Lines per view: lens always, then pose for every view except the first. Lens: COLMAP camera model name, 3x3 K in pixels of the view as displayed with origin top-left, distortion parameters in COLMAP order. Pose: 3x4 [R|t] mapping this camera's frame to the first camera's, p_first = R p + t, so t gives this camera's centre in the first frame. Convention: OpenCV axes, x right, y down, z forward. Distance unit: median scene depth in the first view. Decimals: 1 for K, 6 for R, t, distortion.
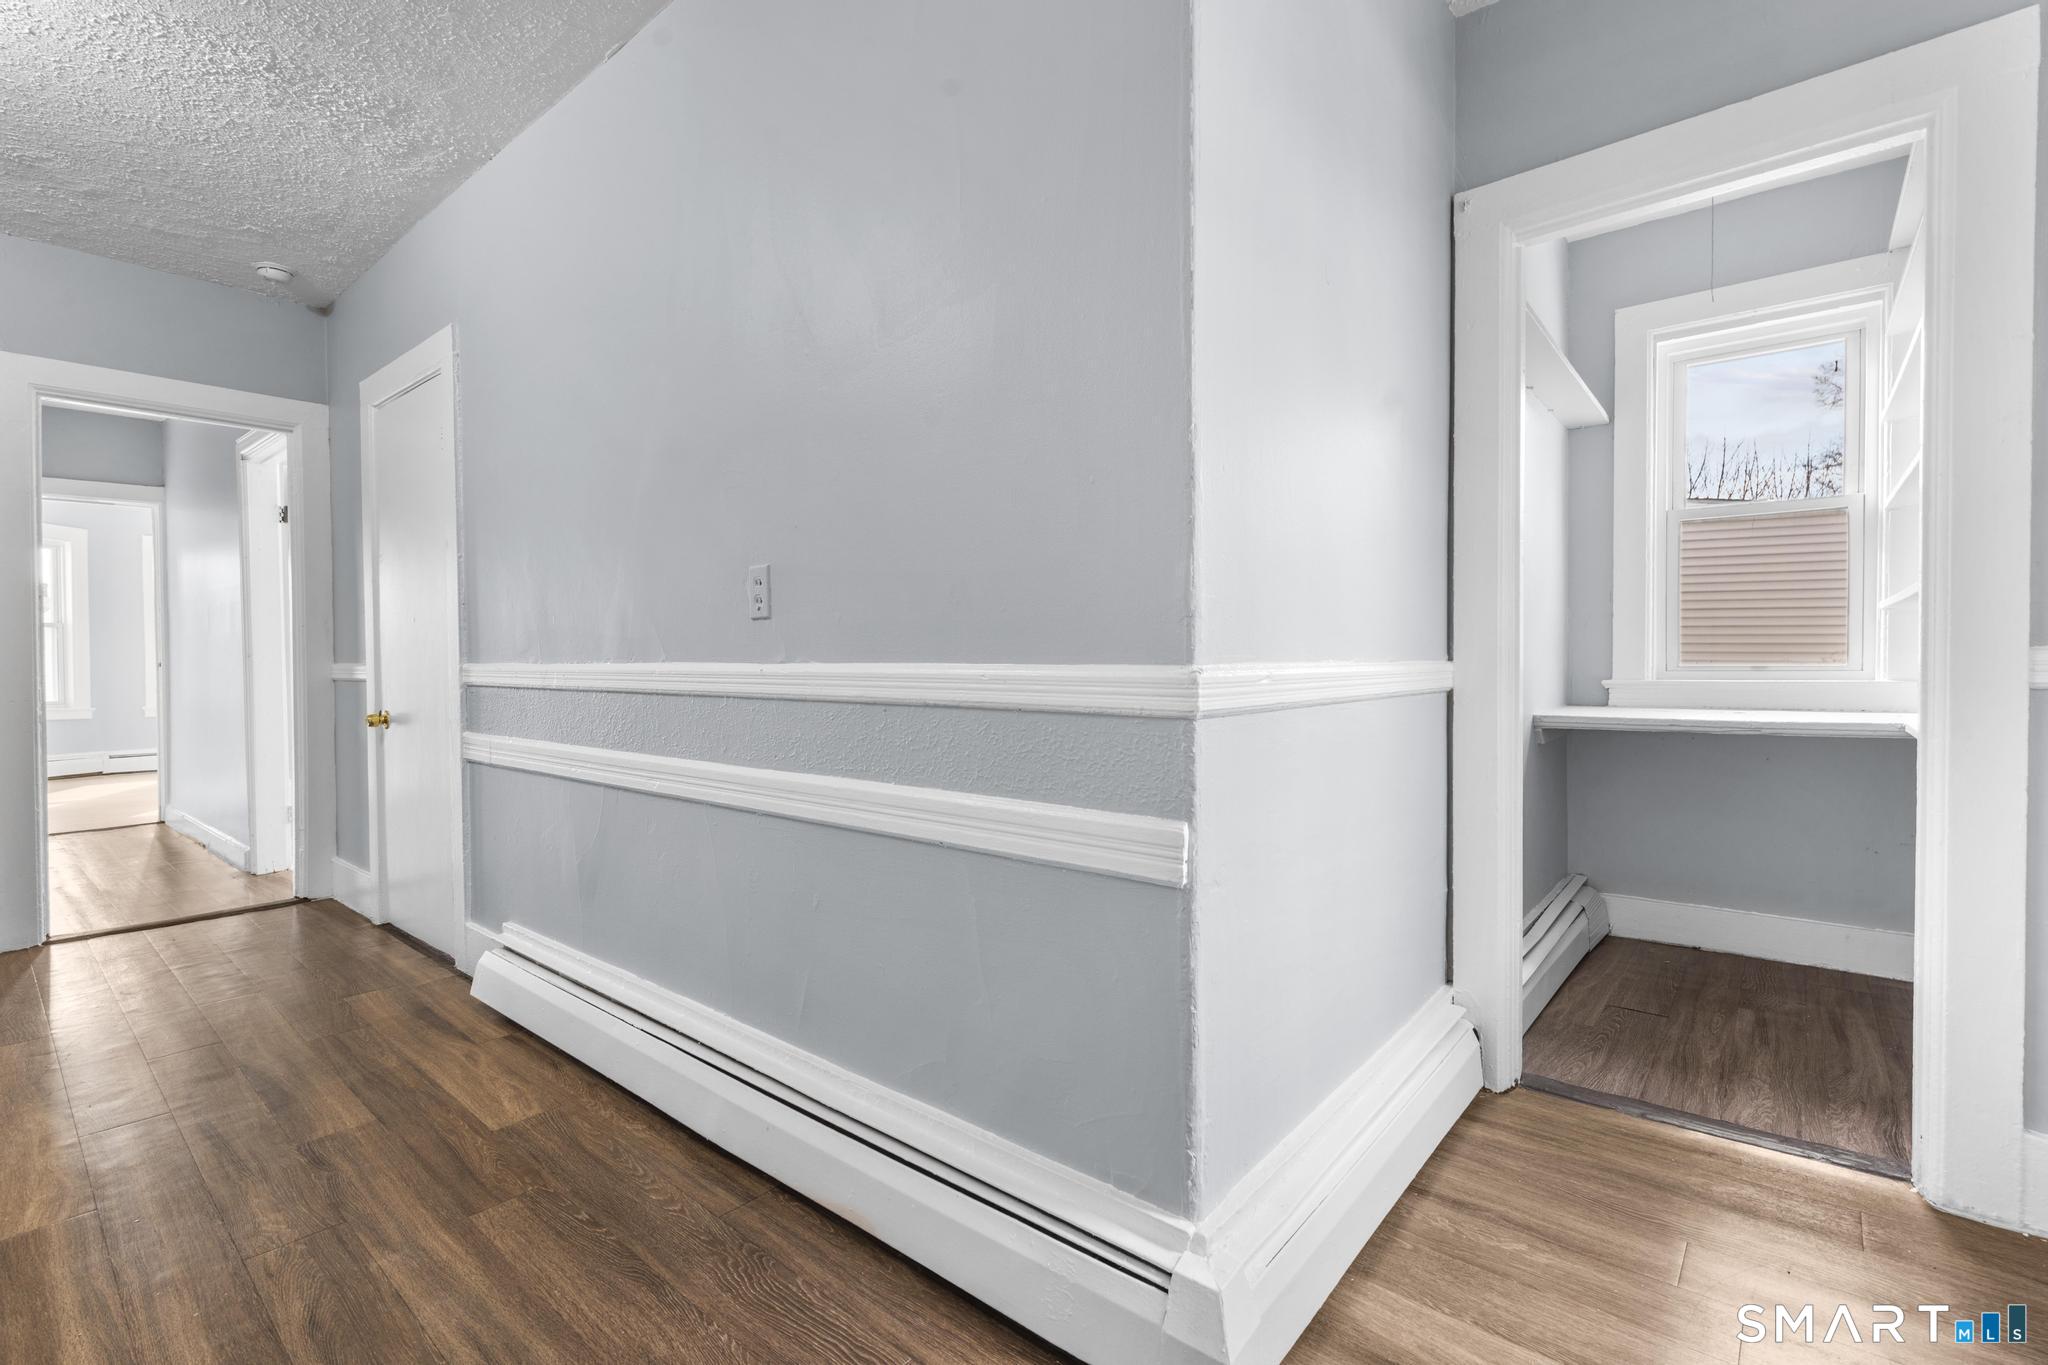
lens RADIAL K [[918.2, 0, 1024.4], [0, 918.2, 672.5], [0, 0, 1]] dist [-0.002848, 0.001020]
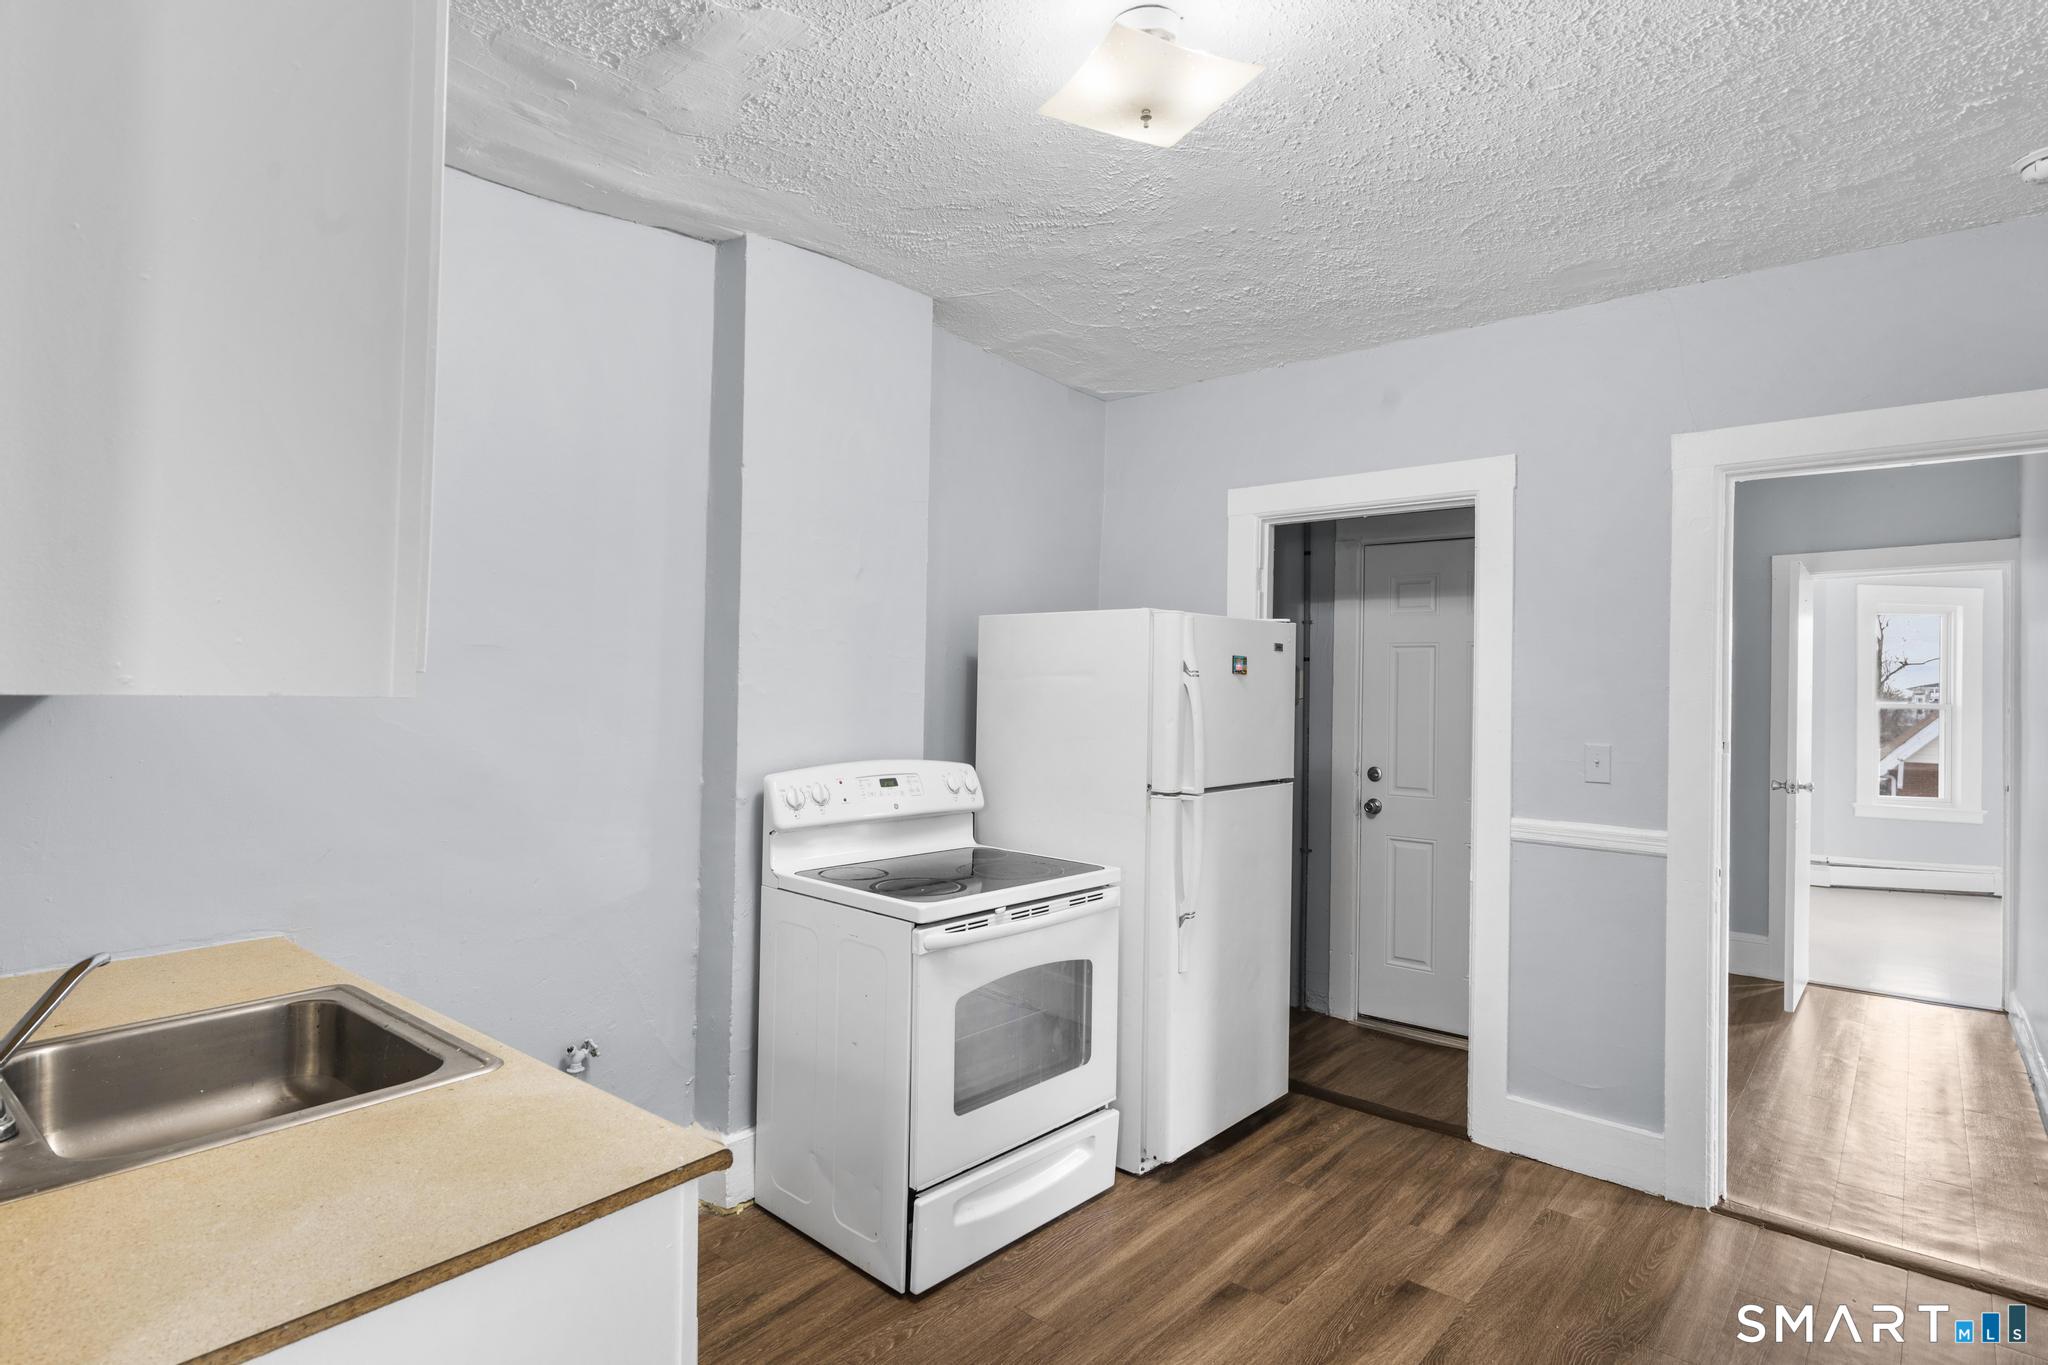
lens RADIAL K [[1084.6, 0, 1024.0], [0, 1084.6, 682.5], [0, 0, 1]] dist [-0.001740, -0.000010]
pose [[-0.002942, -0.008000, -0.999964, -0.188627], [-0.024686, 0.999664, -0.007925, -0.115968], [0.999691, 0.024661, -0.003139, 0.431411]]
